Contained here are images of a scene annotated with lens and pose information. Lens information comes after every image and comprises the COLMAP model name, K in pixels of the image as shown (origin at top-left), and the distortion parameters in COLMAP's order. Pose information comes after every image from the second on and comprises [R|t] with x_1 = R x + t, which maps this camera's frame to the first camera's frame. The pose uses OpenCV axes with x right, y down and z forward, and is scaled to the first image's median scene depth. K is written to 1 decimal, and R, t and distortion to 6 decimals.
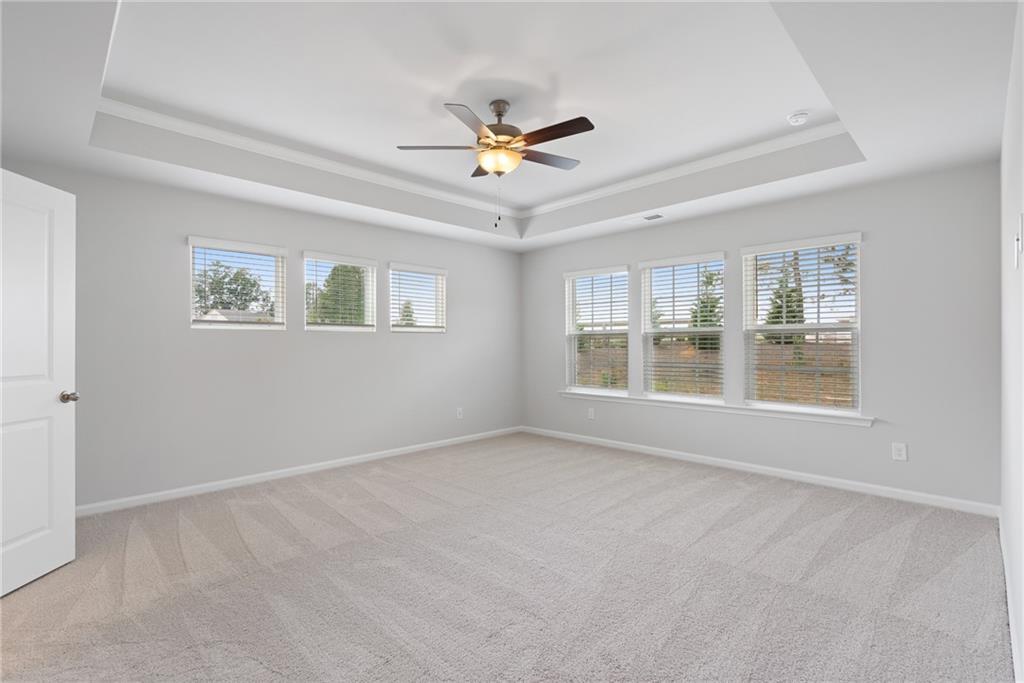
lens RADIAL K [[466.0, 0, 509.6], [0, 466.0, 345.1], [0, 0, 1]] dist [-0.001272, 0.000151]
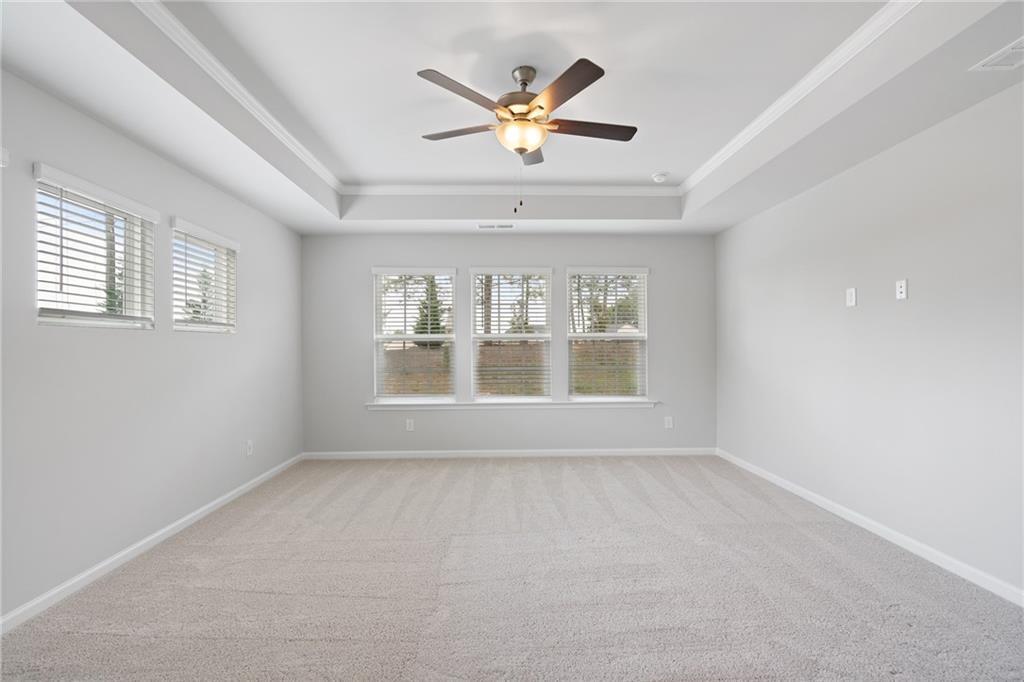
lens RADIAL K [[466.0, 0, 509.6], [0, 466.0, 344.6], [0, 0, 1]] dist [-0.001272, 0.000151]
pose [[0.688974, 0.002824, 0.724781, -0.428353], [0.004933, 0.999951, -0.008585, -0.002624], [-0.724769, 0.009490, 0.688926, 0.276418]]
